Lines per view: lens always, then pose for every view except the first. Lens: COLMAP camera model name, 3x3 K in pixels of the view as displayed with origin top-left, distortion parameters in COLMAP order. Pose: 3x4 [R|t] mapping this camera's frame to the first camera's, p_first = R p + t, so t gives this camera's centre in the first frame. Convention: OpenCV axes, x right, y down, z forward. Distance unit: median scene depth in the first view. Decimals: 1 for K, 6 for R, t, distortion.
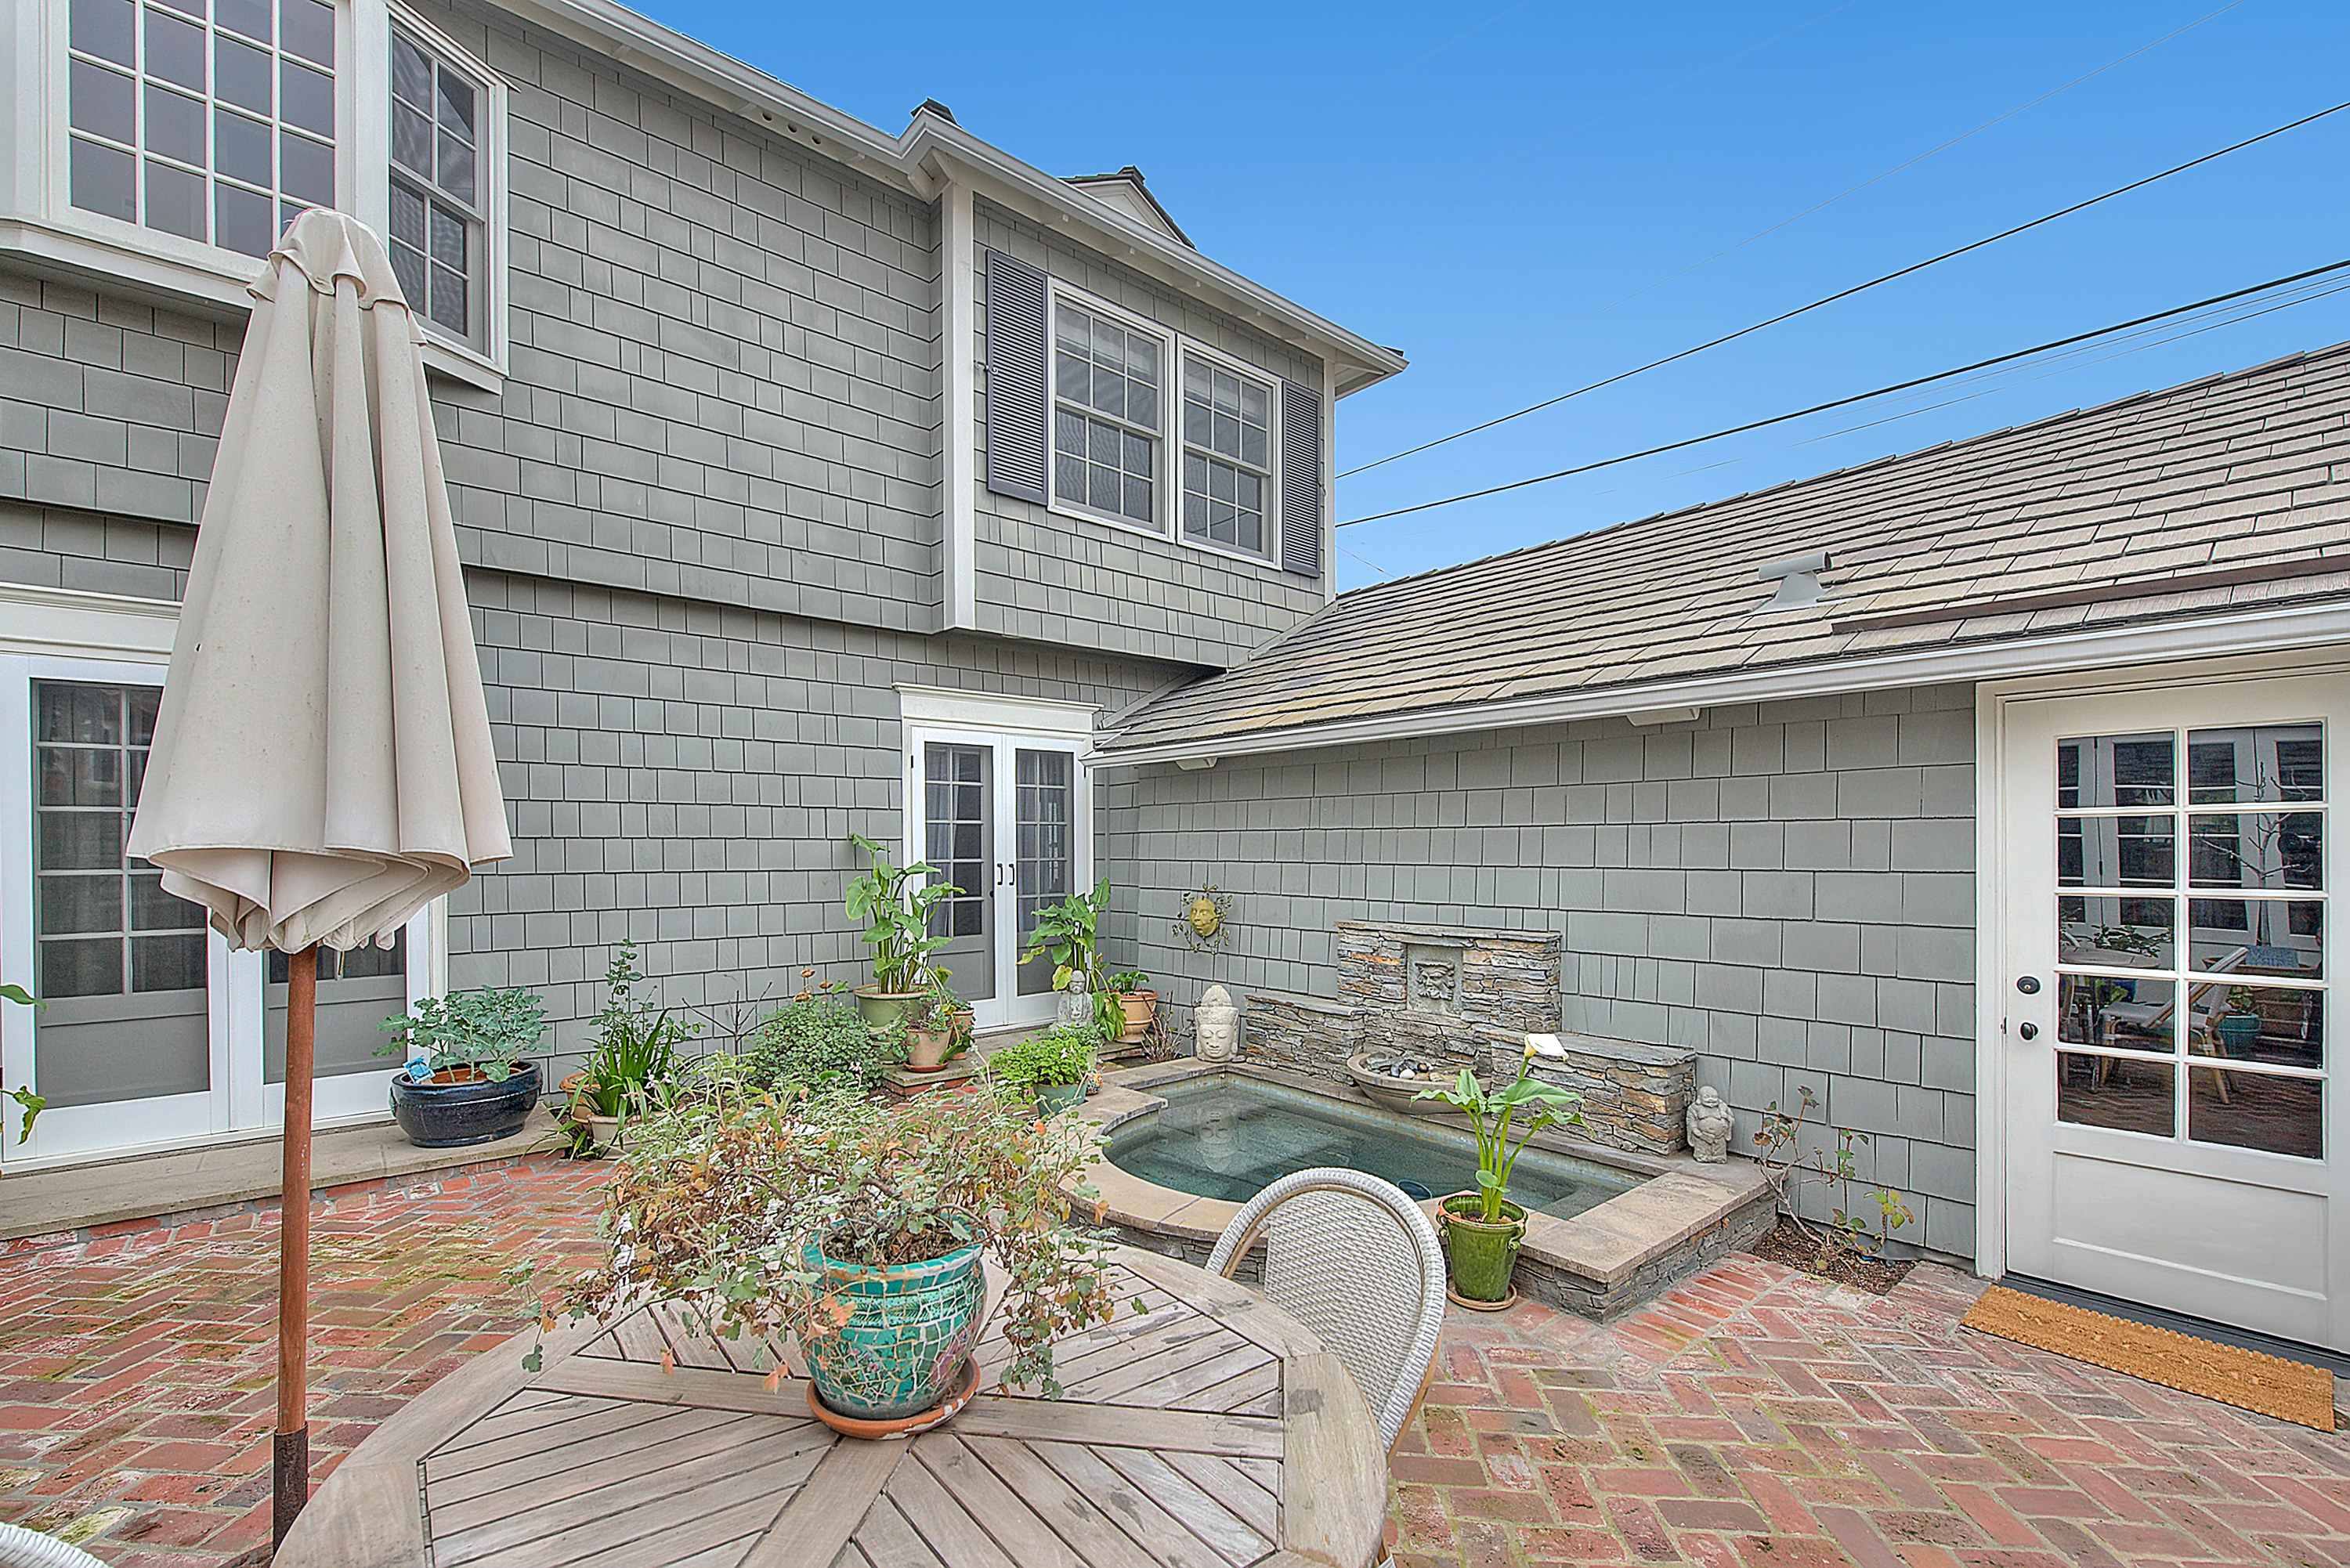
lens RADIAL K [[976.7, 0, 1176.7], [0, 976.7, 851.9], [0, 0, 1]] dist [-0.017973, 0.000106]
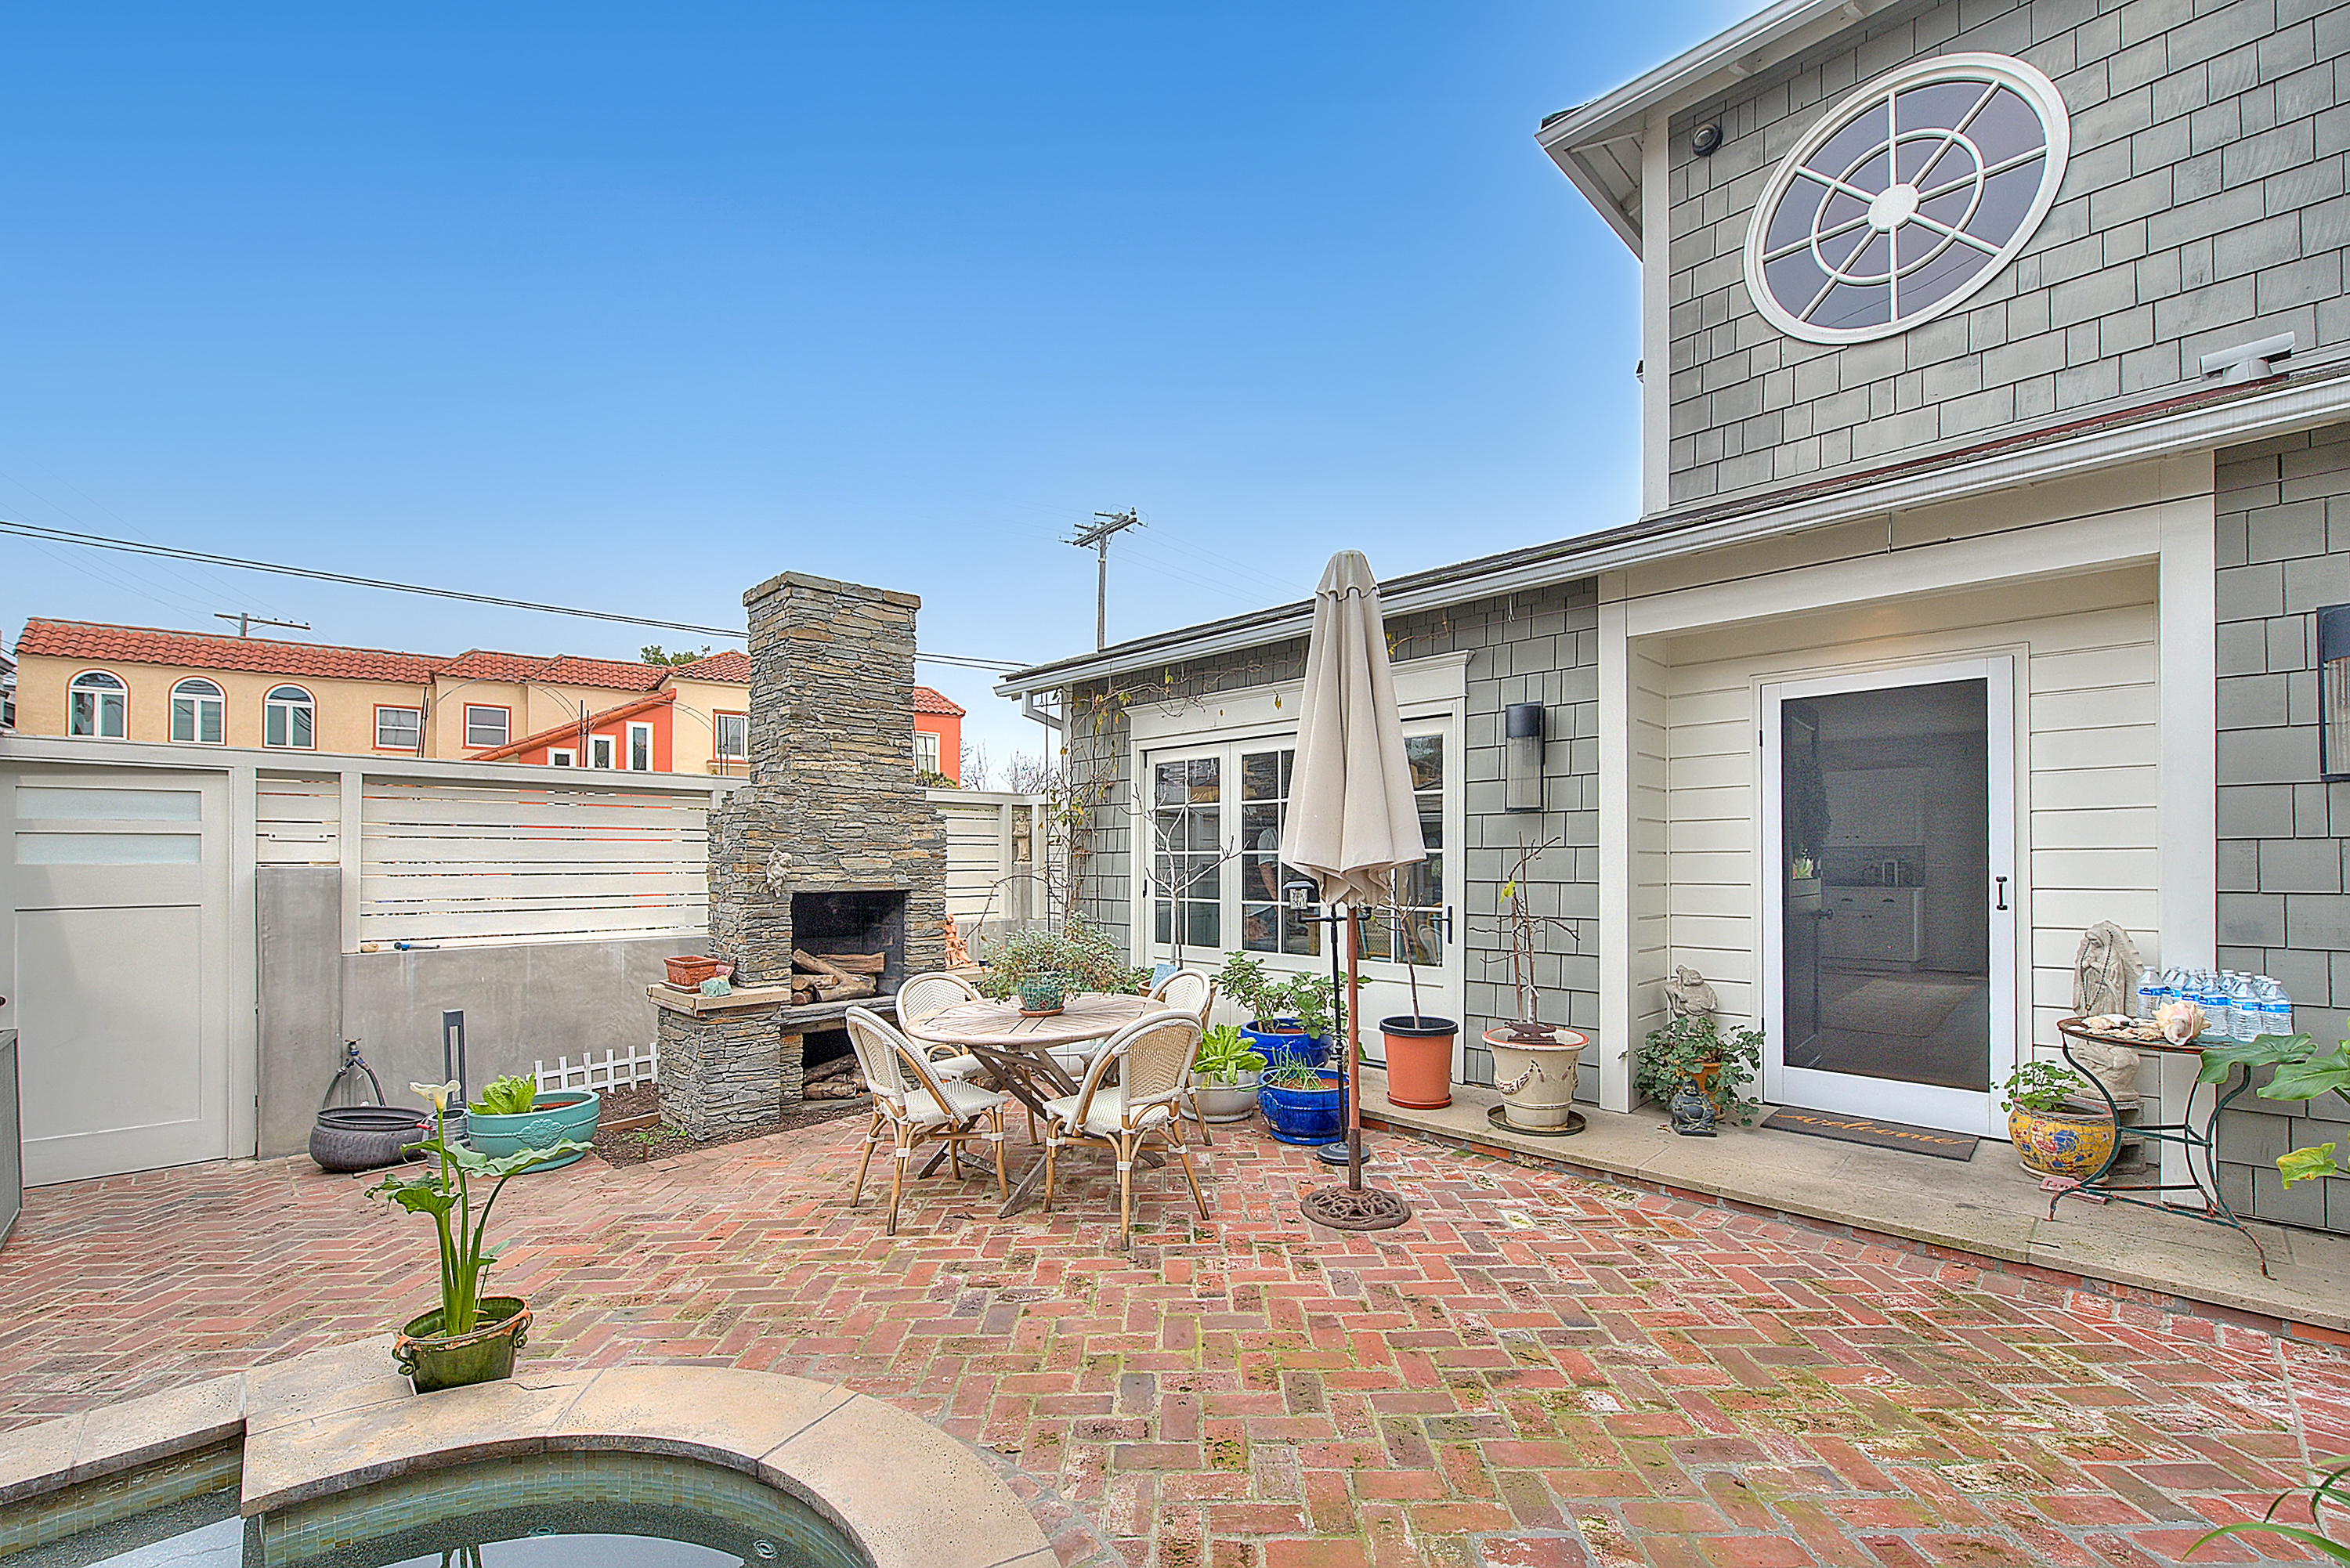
lens RADIAL K [[974.6, 0, 1158.5], [0, 974.6, 858.5], [0, 0, 1]] dist [-0.002233, -0.000615]
pose [[-0.998654, 0.003935, -0.051713, -0.133038], [0.003839, 0.999991, 0.001939, -0.002883], [0.051720, 0.001738, -0.998660, 1.157589]]
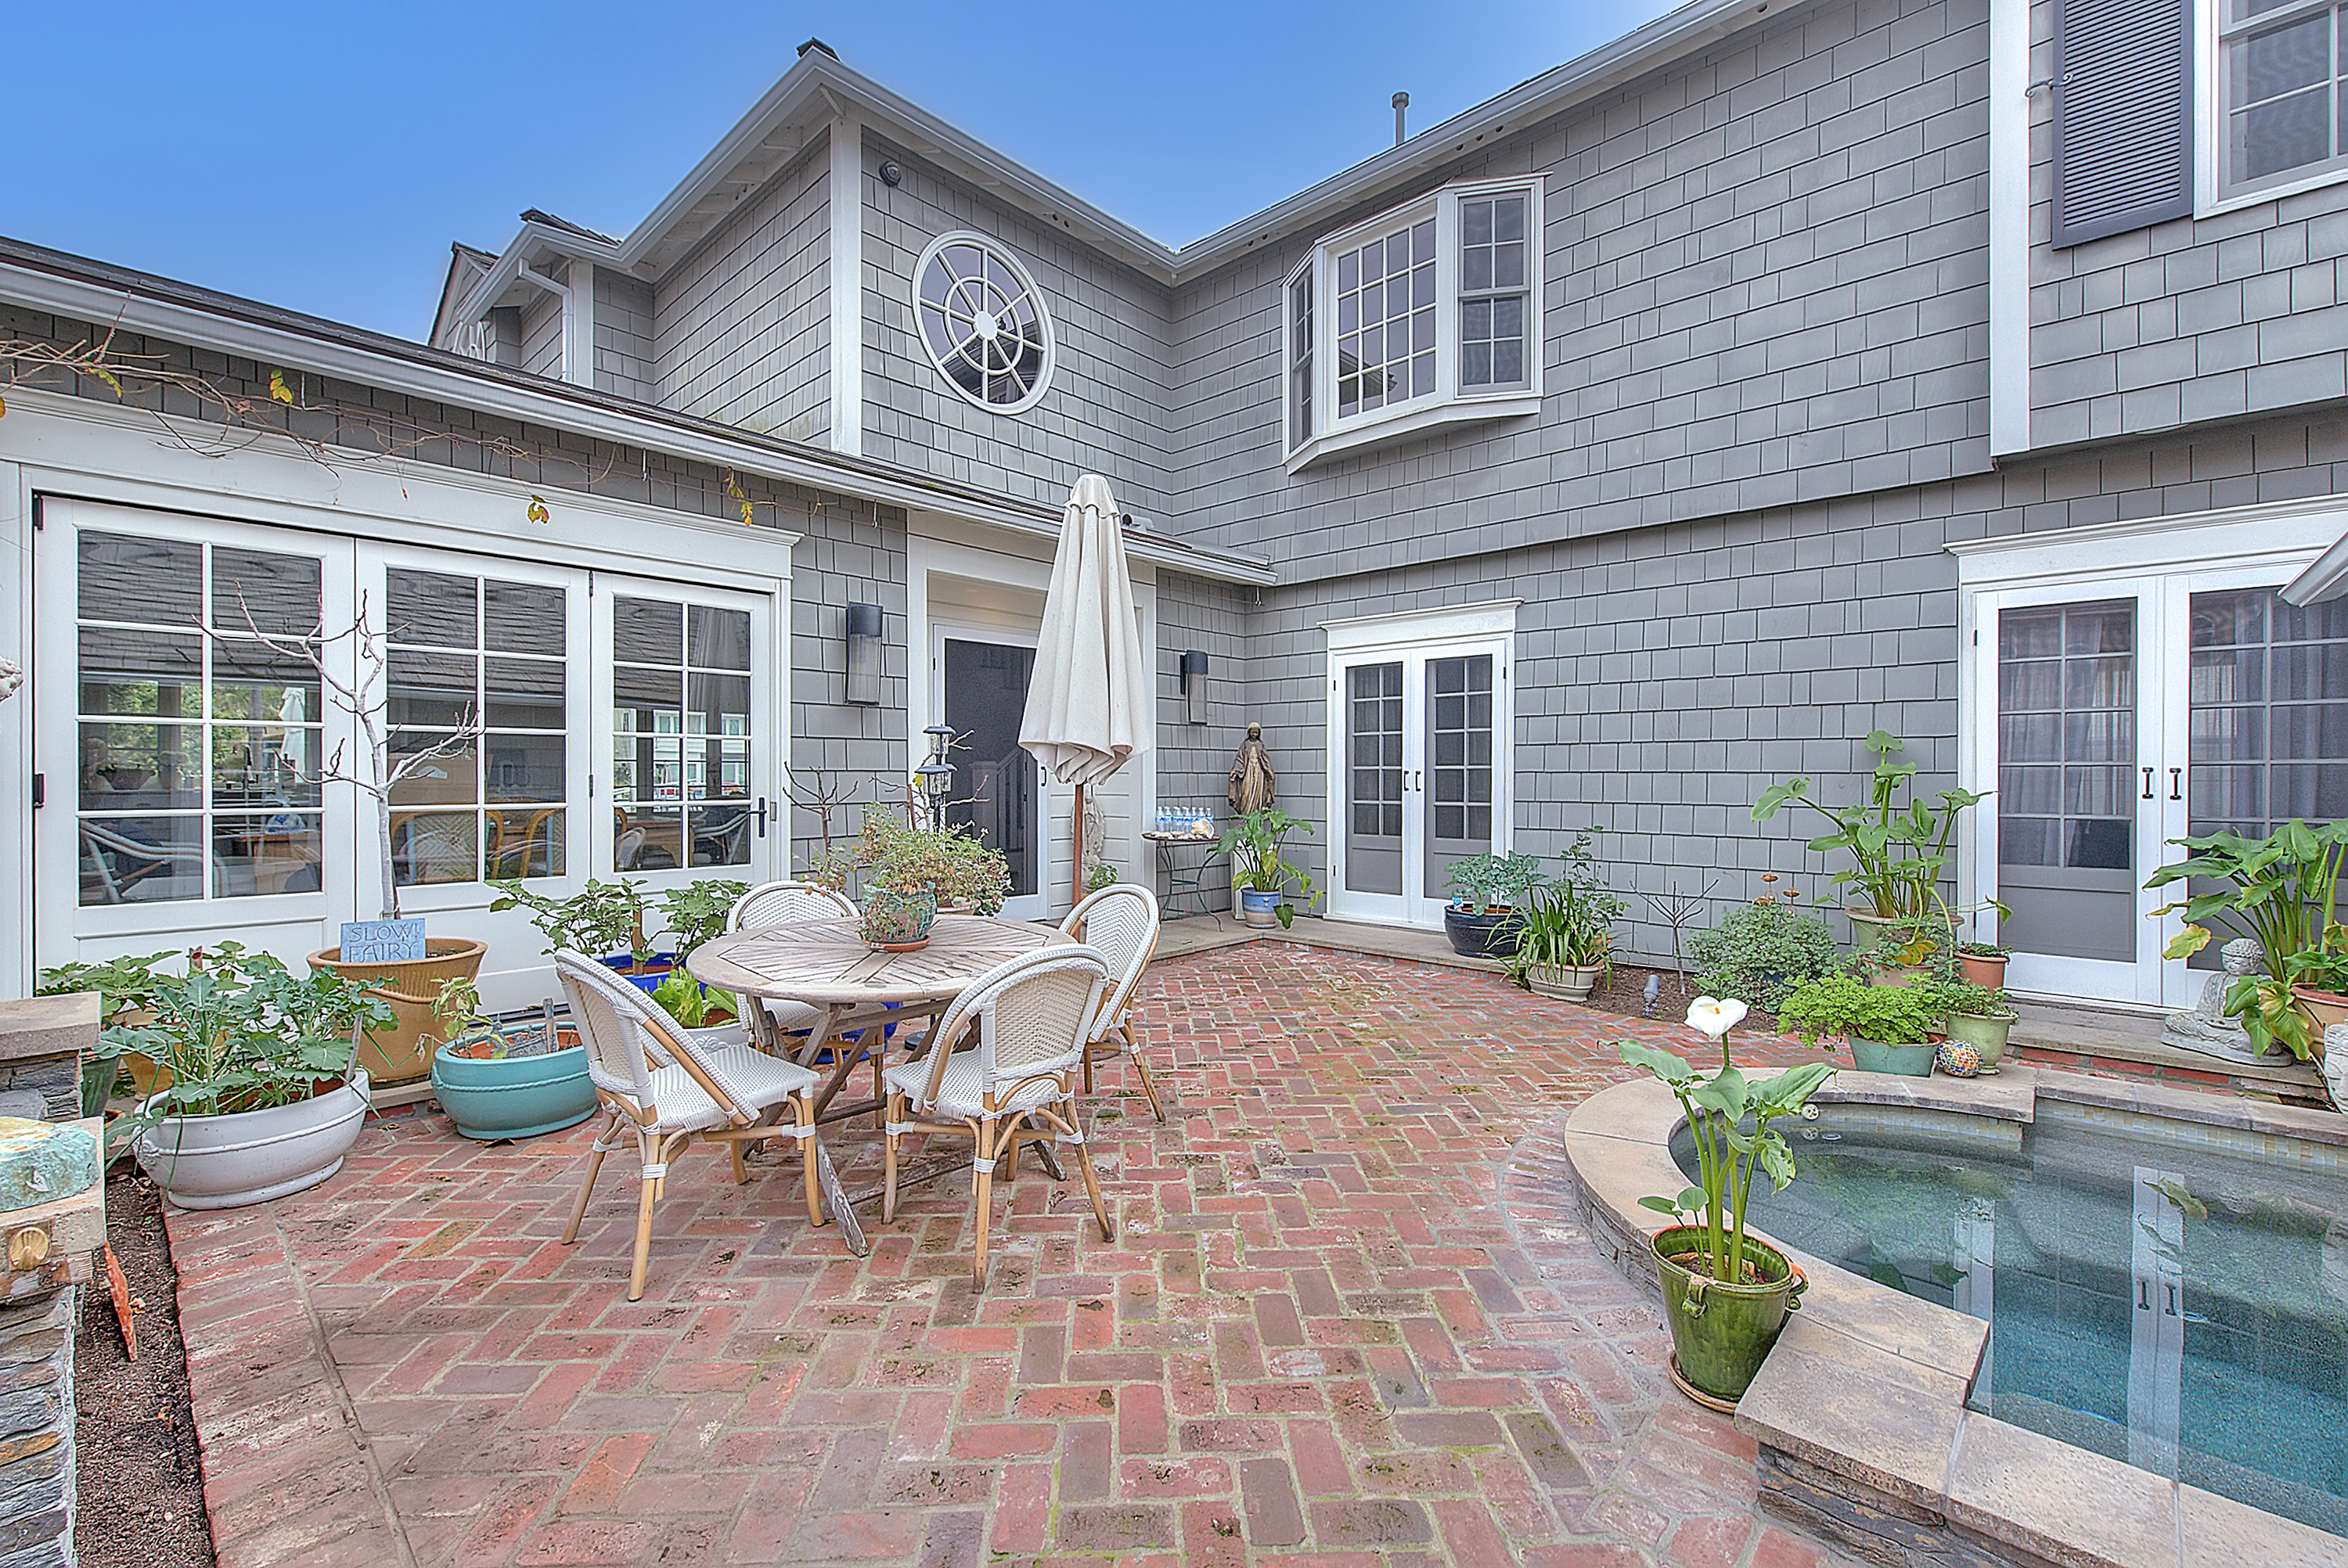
lens RADIAL K [[994.9, 0, 1174.2], [0, 994.9, 756.9], [0, 0, 1]] dist [0.001021, 0.000027]
pose [[0.108004, -0.018537, -0.993978, 0.603803], [-0.007525, 0.999782, -0.019463, 0.032406], [0.994122, 0.009582, 0.107841, 0.355606]]
